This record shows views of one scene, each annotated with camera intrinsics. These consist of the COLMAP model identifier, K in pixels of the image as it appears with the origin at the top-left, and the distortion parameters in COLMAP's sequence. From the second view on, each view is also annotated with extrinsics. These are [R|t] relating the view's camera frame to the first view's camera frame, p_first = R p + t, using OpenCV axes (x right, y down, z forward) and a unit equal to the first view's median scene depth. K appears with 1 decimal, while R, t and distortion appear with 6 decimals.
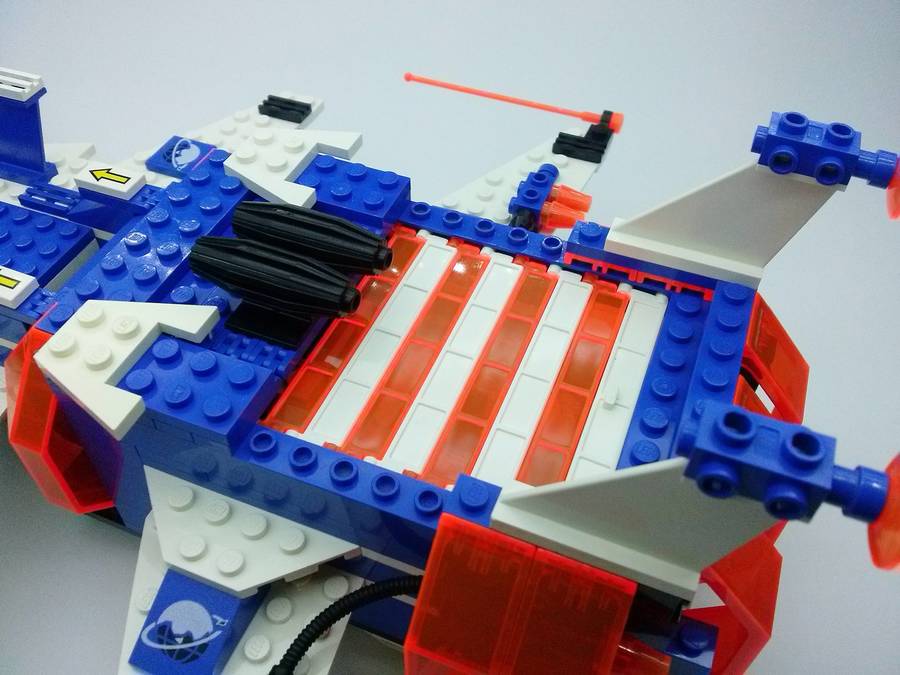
lens RADIAL K [[798.0, 0, 444.9], [0, 798.0, 345.3], [0, 0, 1]] dist [0.117258, -0.386520]
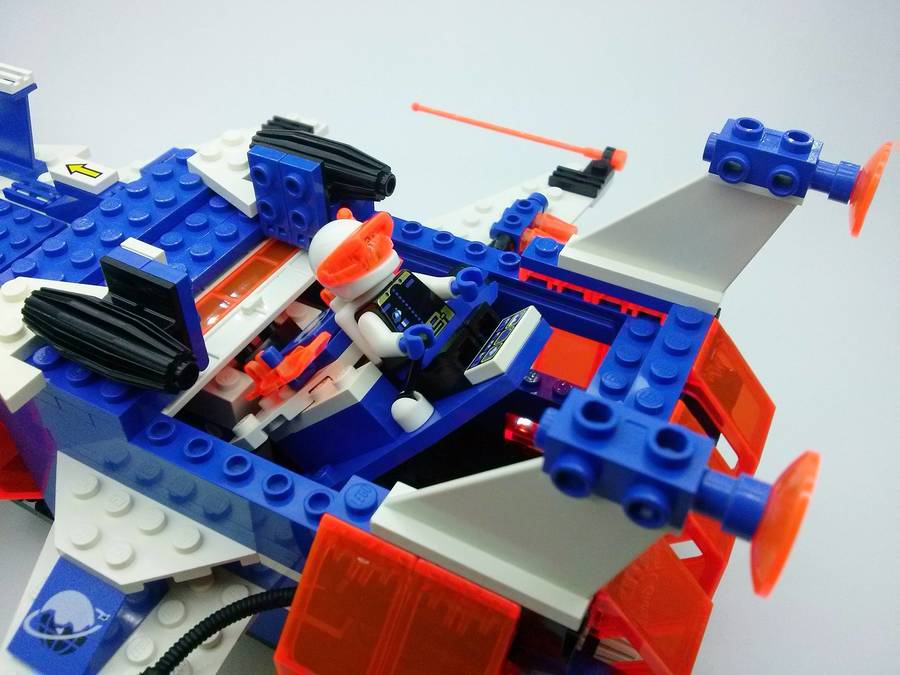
lens RADIAL K [[804.8, 0, 444.9], [0, 804.8, 354.7], [0, 0, 1]] dist [0.073139, -0.247460]
pose [[0.994633, 0.073357, -0.072971, 0.156896], [-0.078344, 0.994604, -0.068013, 0.065831], [0.067588, 0.073365, 0.995012, 0.057866]]
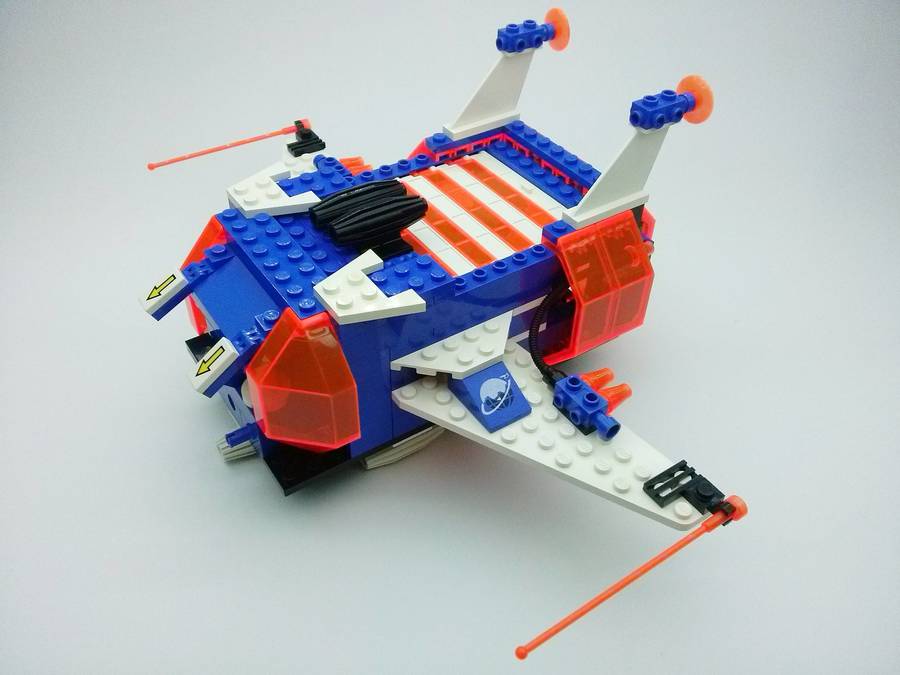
lens RADIAL K [[798.0, 0, 444.9], [0, 798.0, 345.3], [0, 0, 1]] dist [0.117258, -0.386520]
pose [[0.563241, -0.554341, 0.612752, -1.285886], [0.608491, 0.779961, 0.146286, -0.040232], [-0.559015, 0.290461, 0.776618, -0.276509]]
